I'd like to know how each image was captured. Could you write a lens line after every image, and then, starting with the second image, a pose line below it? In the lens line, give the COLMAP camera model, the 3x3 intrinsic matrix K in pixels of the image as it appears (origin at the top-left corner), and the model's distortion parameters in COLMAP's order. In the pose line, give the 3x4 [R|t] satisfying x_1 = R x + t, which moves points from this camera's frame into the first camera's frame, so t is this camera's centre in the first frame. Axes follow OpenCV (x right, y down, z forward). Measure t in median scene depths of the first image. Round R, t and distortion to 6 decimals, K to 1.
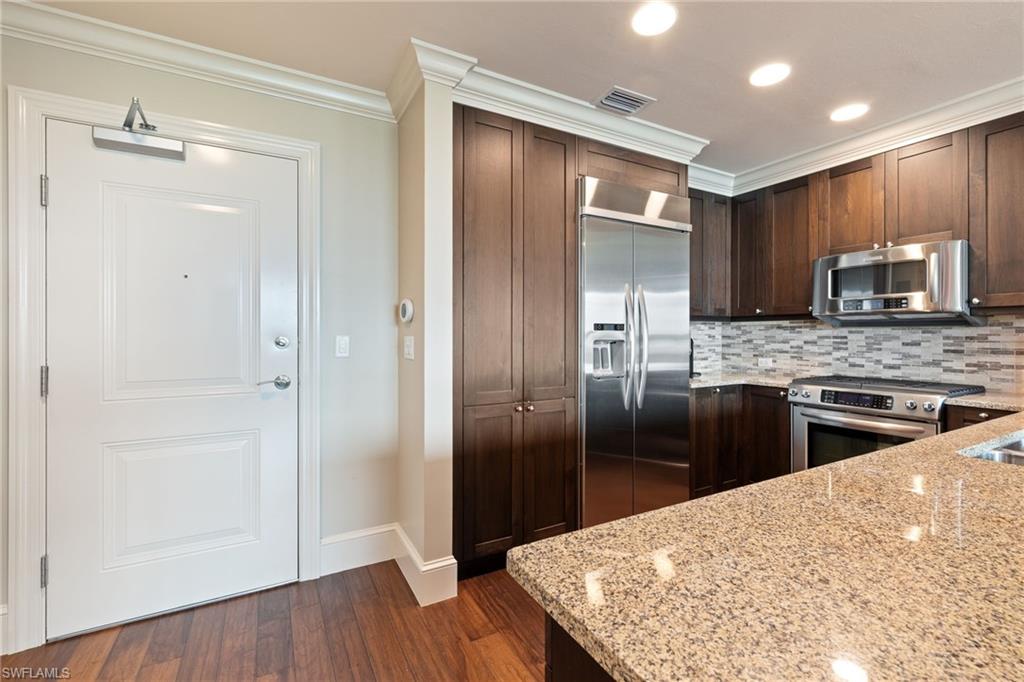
lens RADIAL K [[442.6, 0, 516.6], [0, 442.6, 334.0], [0, 0, 1]] dist [0.004026, -0.000410]
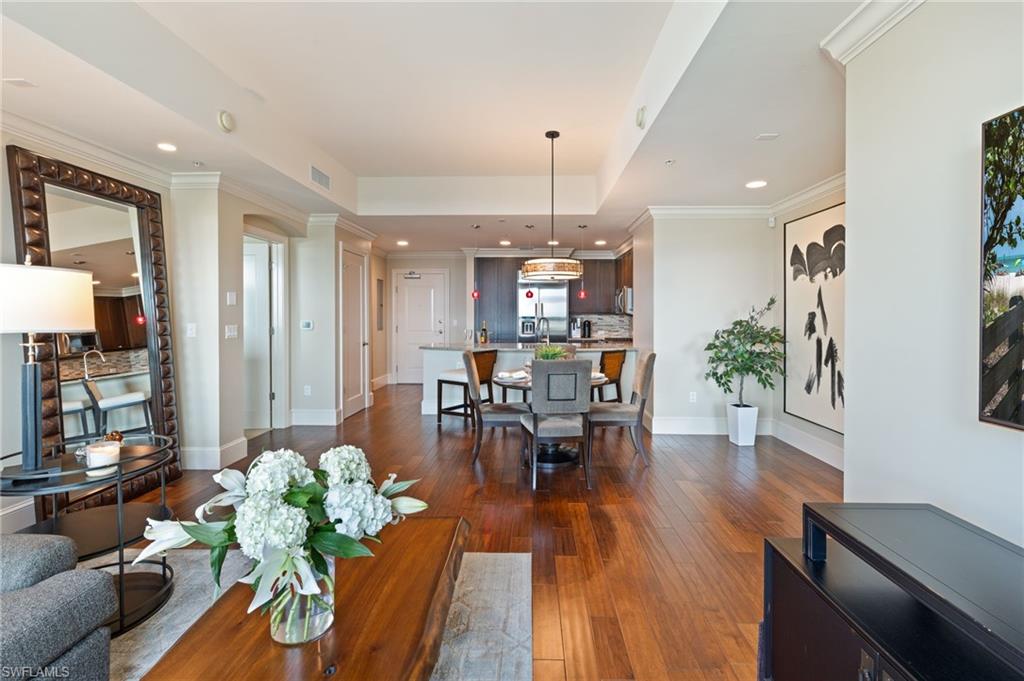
lens RADIAL K [[459.1, 0, 522.9], [0, 459.1, 319.7], [0, 0, 1]] dist [0.001006, -0.000092]
pose [[0.863286, 0.007602, -0.504658, 1.675647], [-0.002977, 0.999946, 0.009970, -0.030913], [0.504707, -0.007105, 0.863262, -1.662509]]
